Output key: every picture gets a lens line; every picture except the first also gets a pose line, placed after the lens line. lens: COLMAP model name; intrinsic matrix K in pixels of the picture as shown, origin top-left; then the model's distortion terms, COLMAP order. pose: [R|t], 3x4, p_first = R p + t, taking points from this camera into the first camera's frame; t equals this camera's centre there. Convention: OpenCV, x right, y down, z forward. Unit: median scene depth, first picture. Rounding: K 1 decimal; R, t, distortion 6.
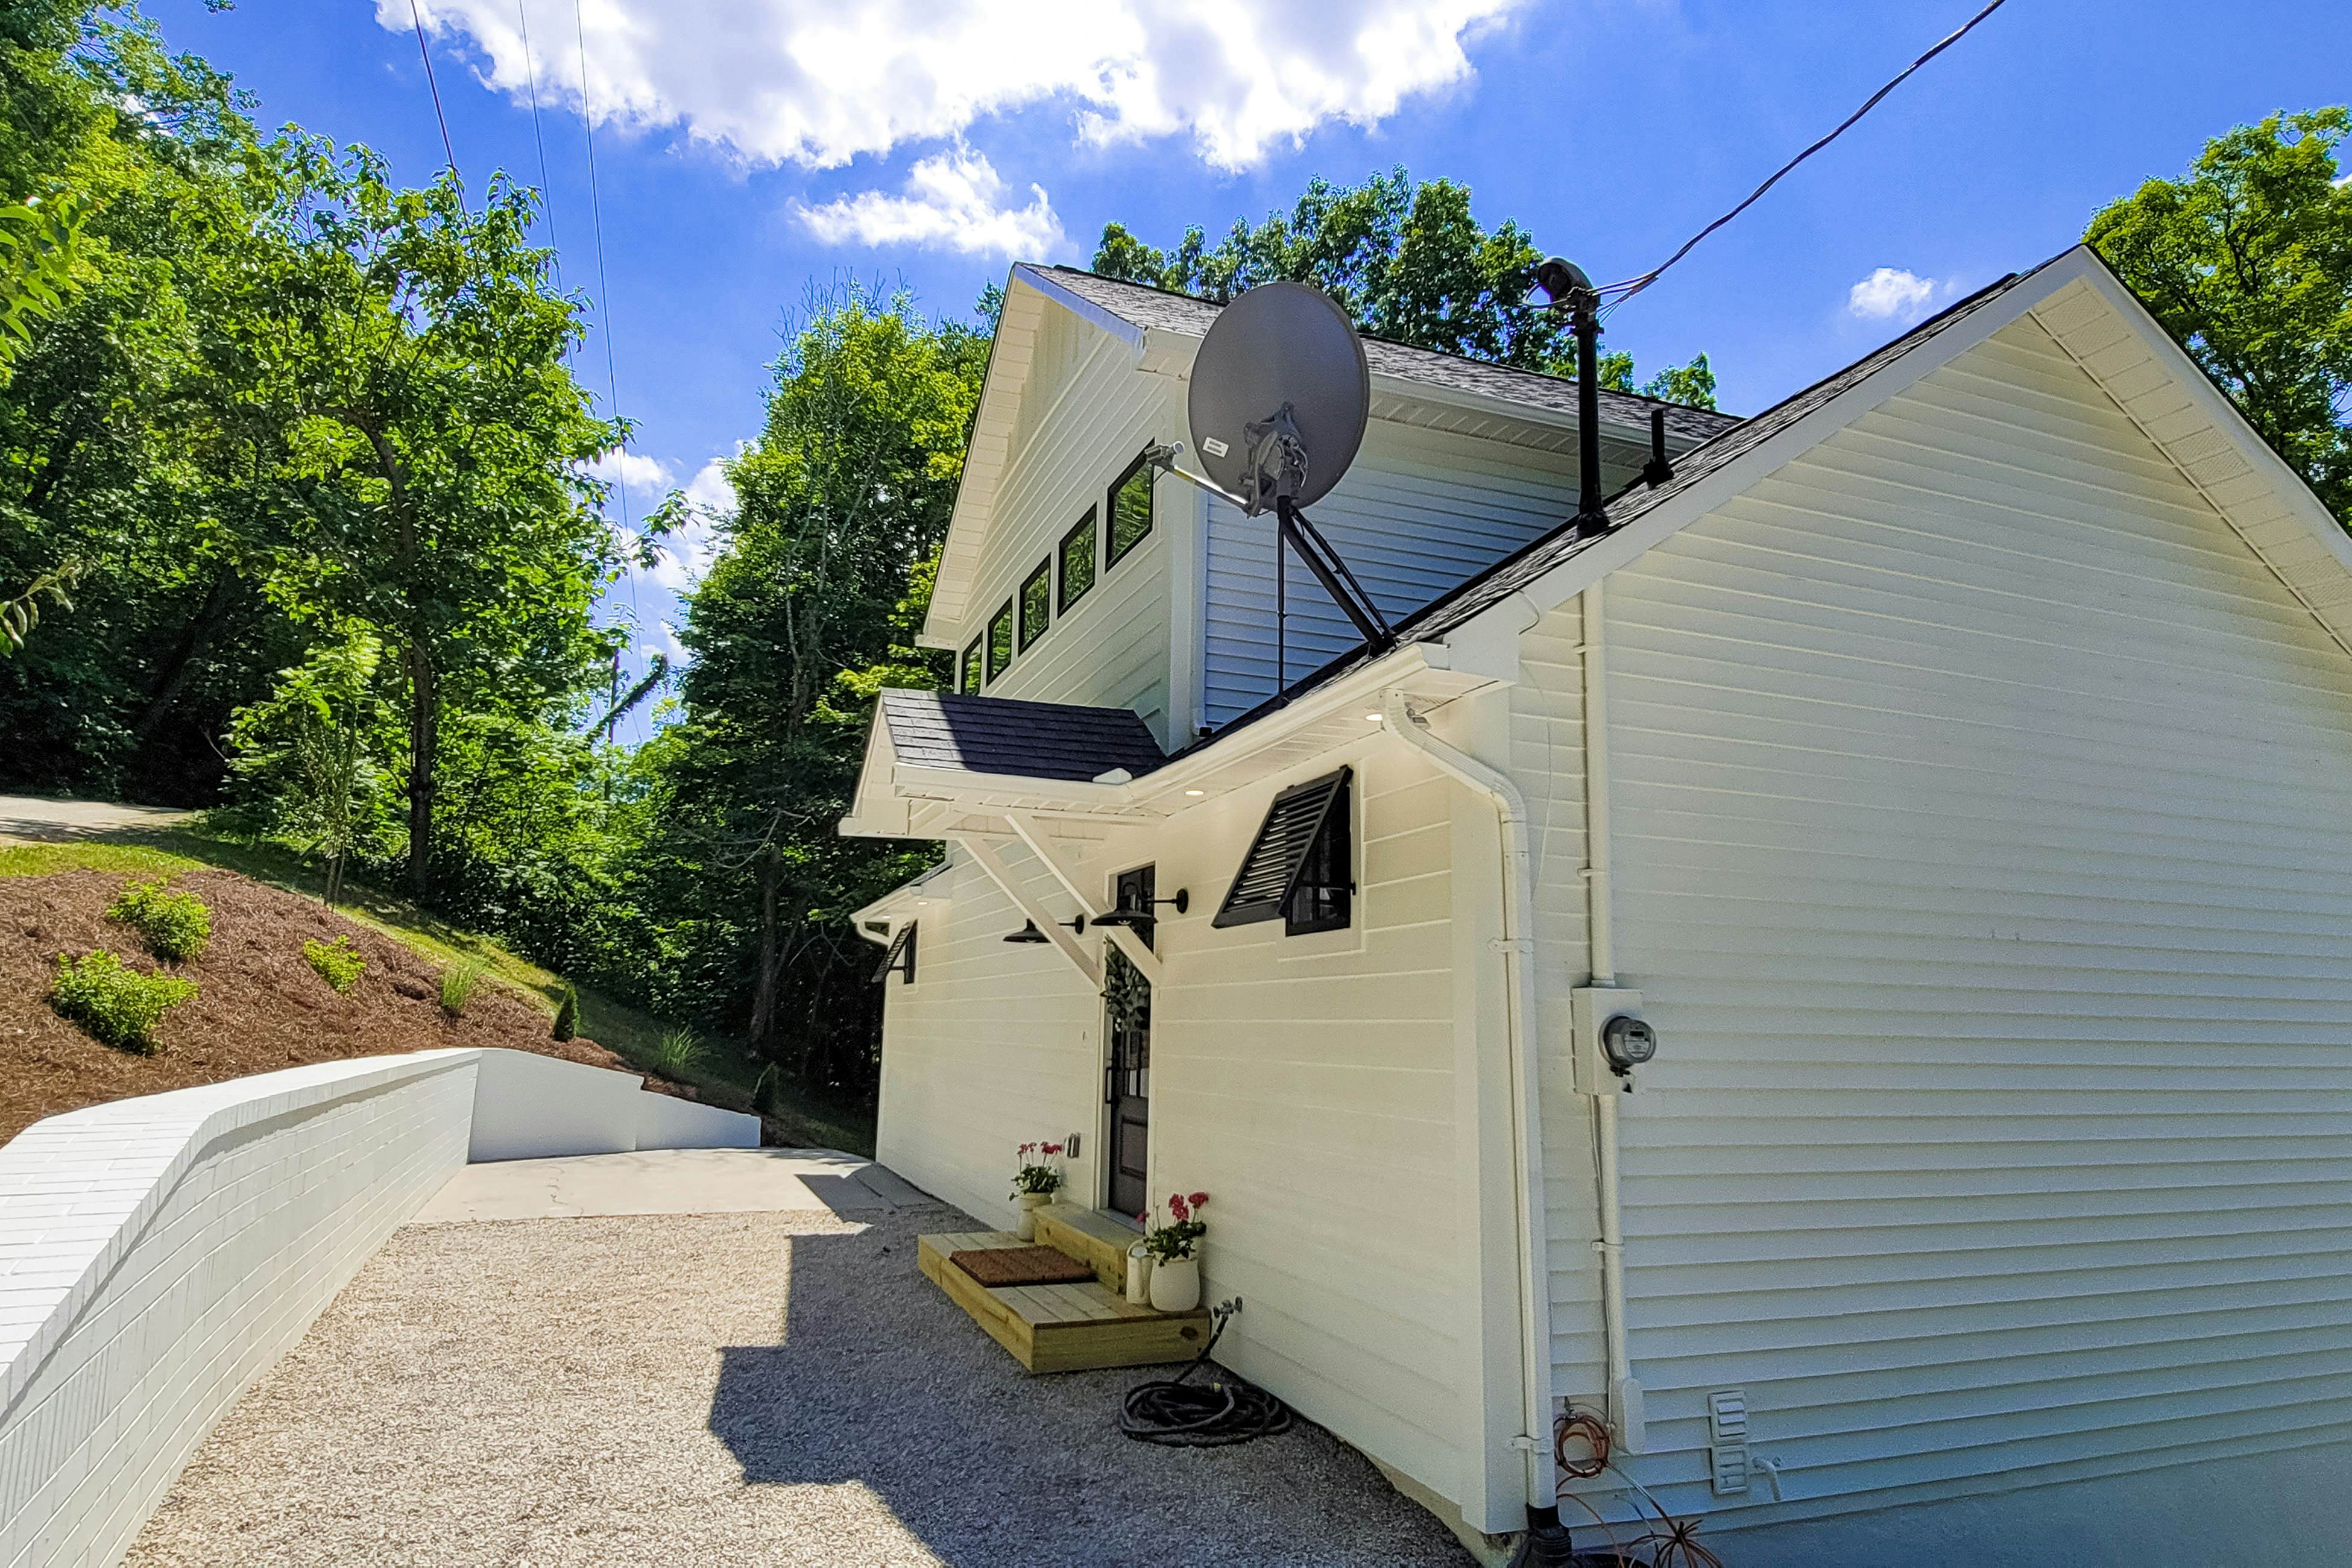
lens RADIAL K [[1431.1, 0, 1187.6], [0, 1431.1, 791.2], [0, 0, 1]] dist [0.004699, 0.003450]
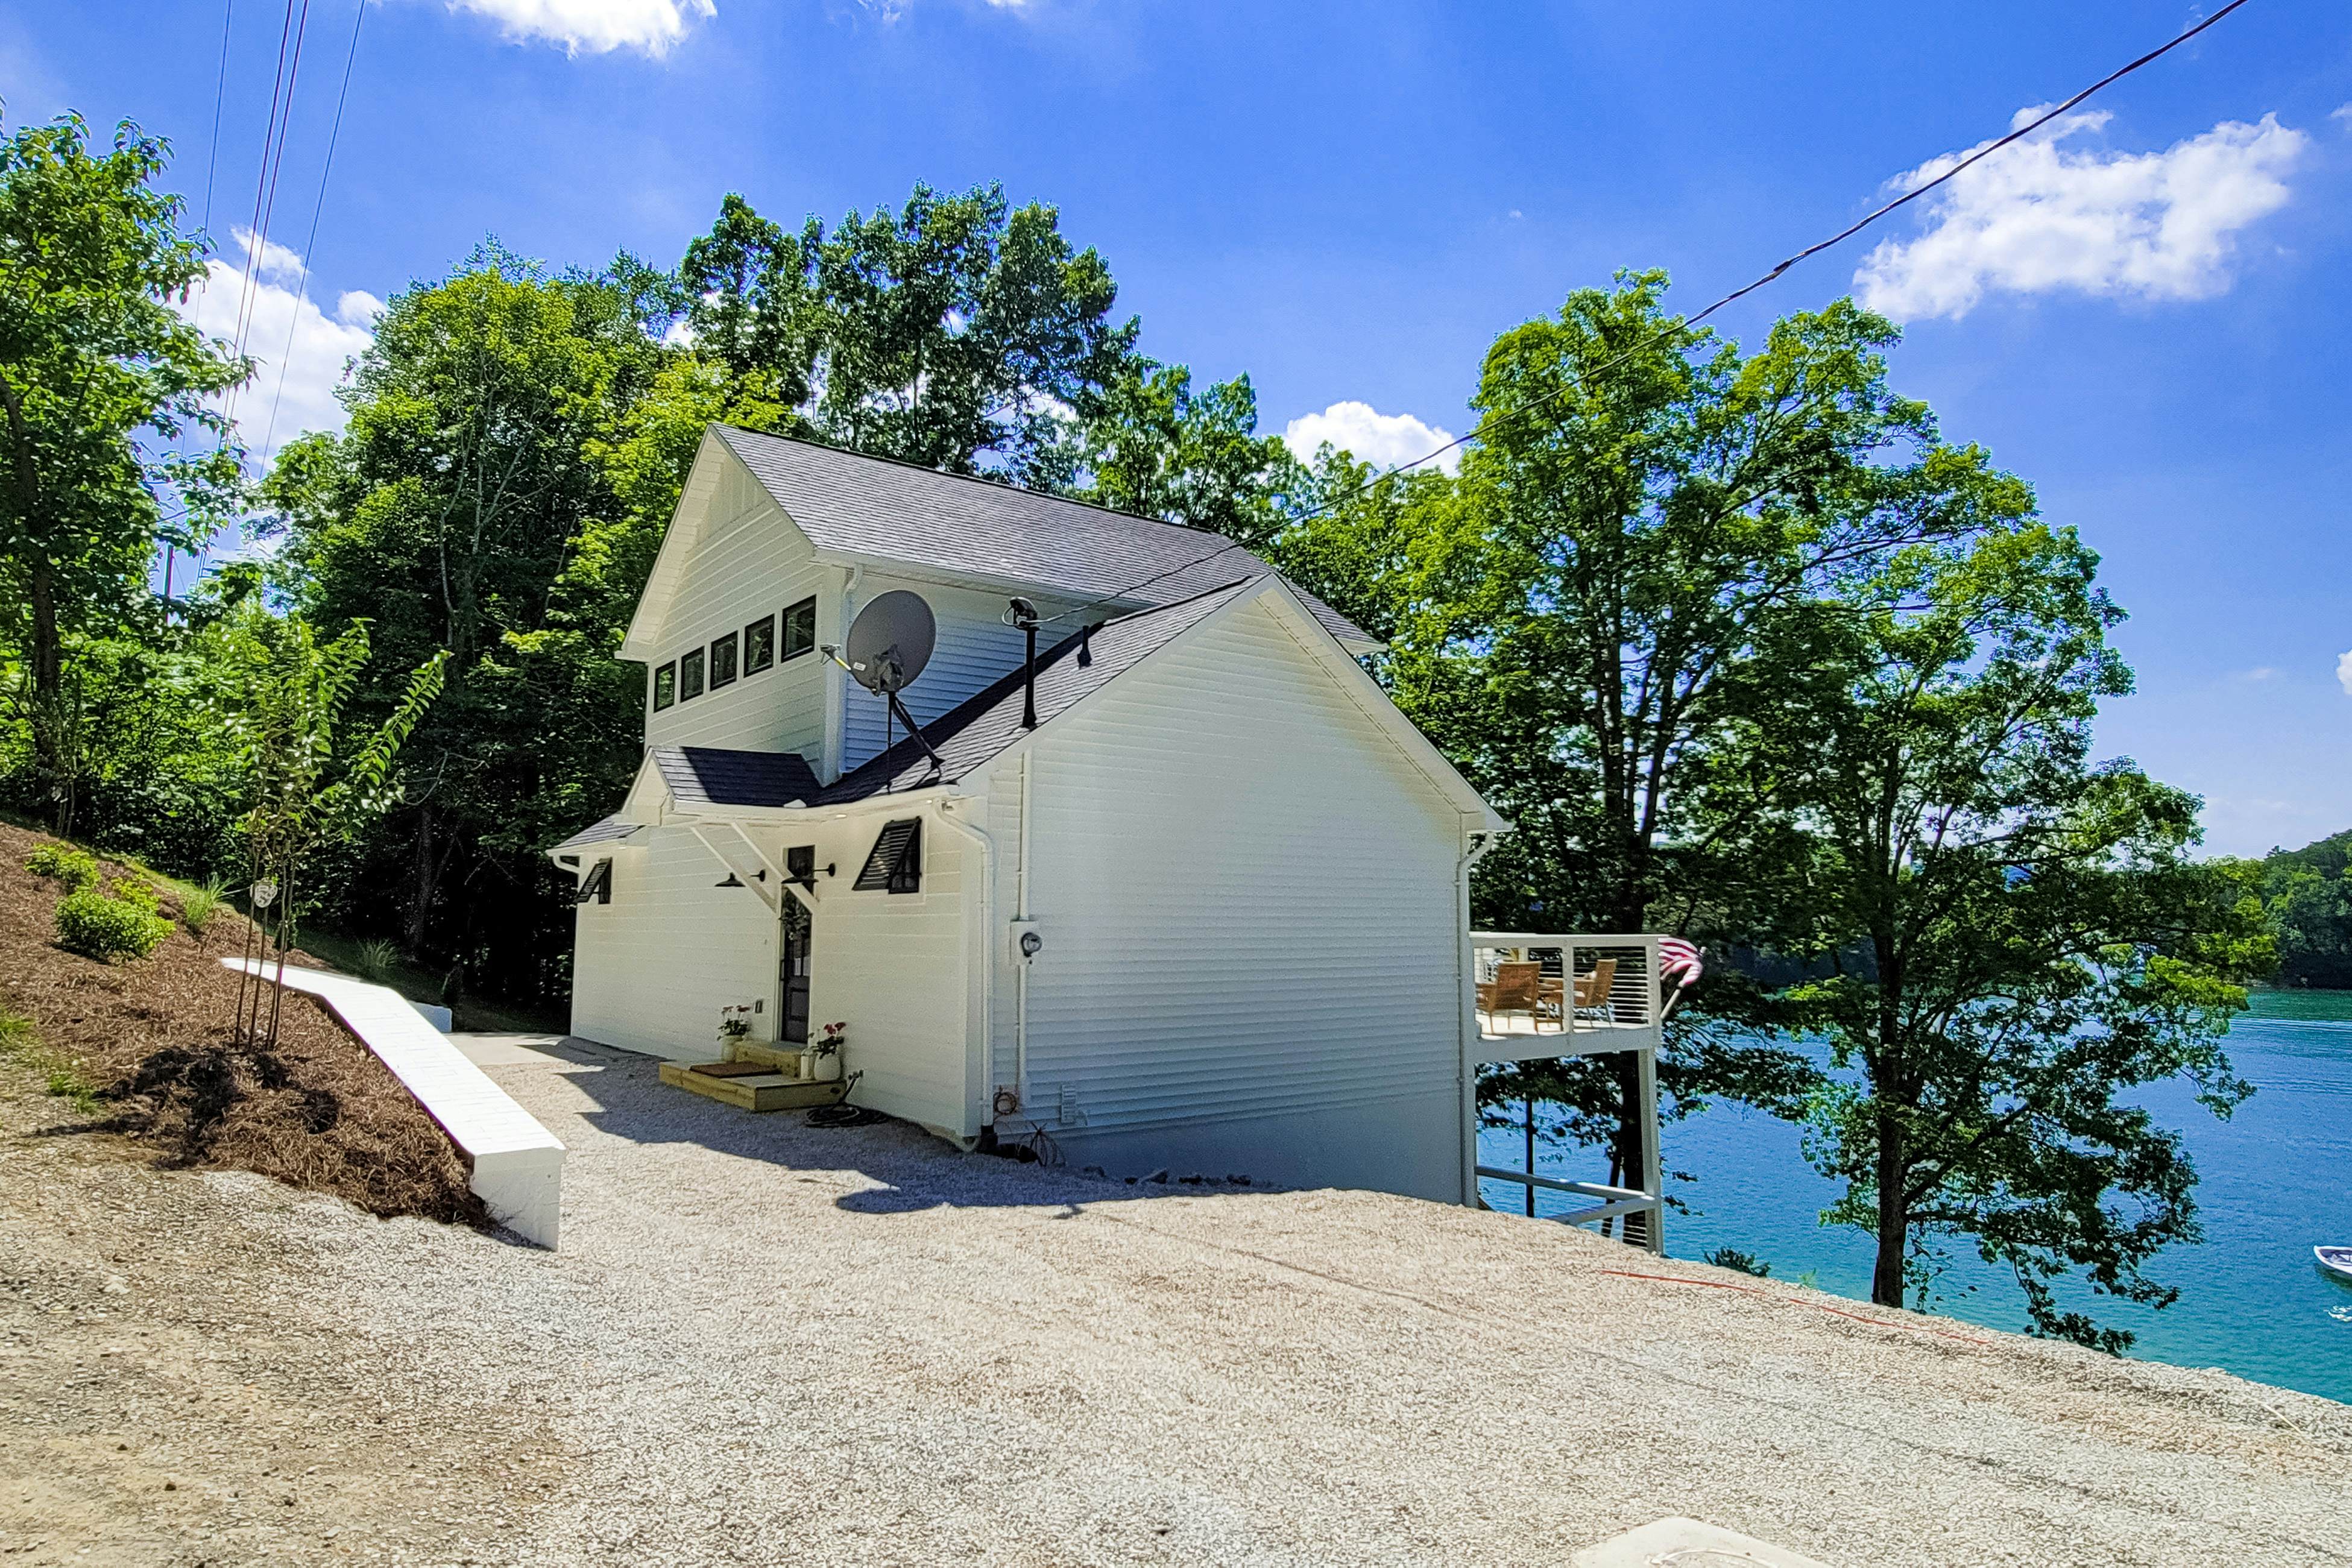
lens RADIAL K [[1431.1, 0, 1174.3], [0, 1431.1, 786.5], [0, 0, 1]] dist [0.004699, 0.003450]
pose [[0.964653, 0.014087, 0.263147, -0.058572], [-0.032030, 0.997434, 0.064023, -0.147667], [-0.261570, -0.070189, 0.962629, -0.803613]]
